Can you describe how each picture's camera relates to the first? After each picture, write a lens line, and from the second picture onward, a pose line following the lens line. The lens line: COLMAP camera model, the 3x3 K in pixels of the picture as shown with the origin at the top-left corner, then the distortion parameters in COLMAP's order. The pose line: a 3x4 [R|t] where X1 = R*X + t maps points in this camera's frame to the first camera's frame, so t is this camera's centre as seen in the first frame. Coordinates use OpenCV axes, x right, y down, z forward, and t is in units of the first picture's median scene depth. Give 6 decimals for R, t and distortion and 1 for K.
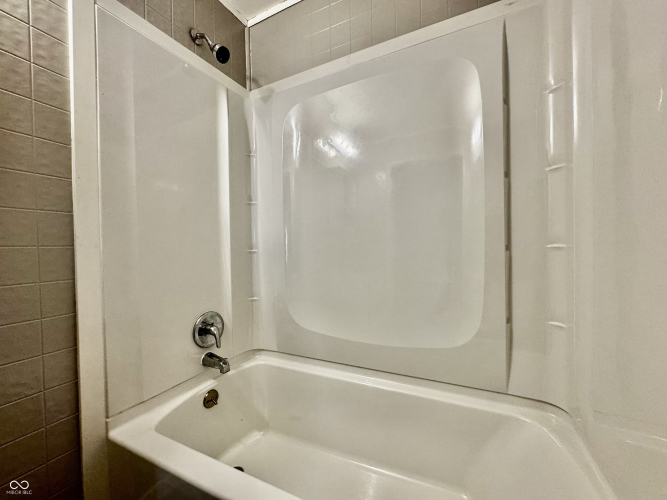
lens RADIAL K [[266.5, 0, 335.1], [0, 266.5, 251.1], [0, 0, 1]] dist [-0.001593, -0.000058]
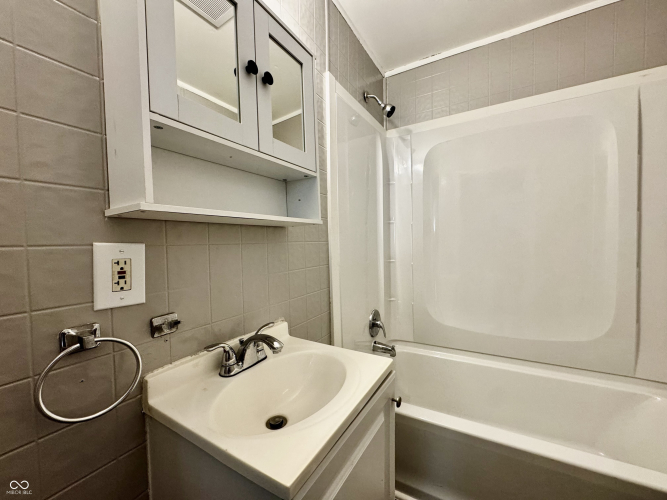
lens RADIAL K [[266.5, 0, 333.2], [0, 266.5, 247.9], [0, 0, 1]] dist [-0.001593, -0.000058]
pose [[0.998099, -0.001278, -0.061623, -0.608865], [0.002206, 0.999885, 0.014999, -0.096834], [0.061597, -0.015106, 0.997987, -0.308407]]
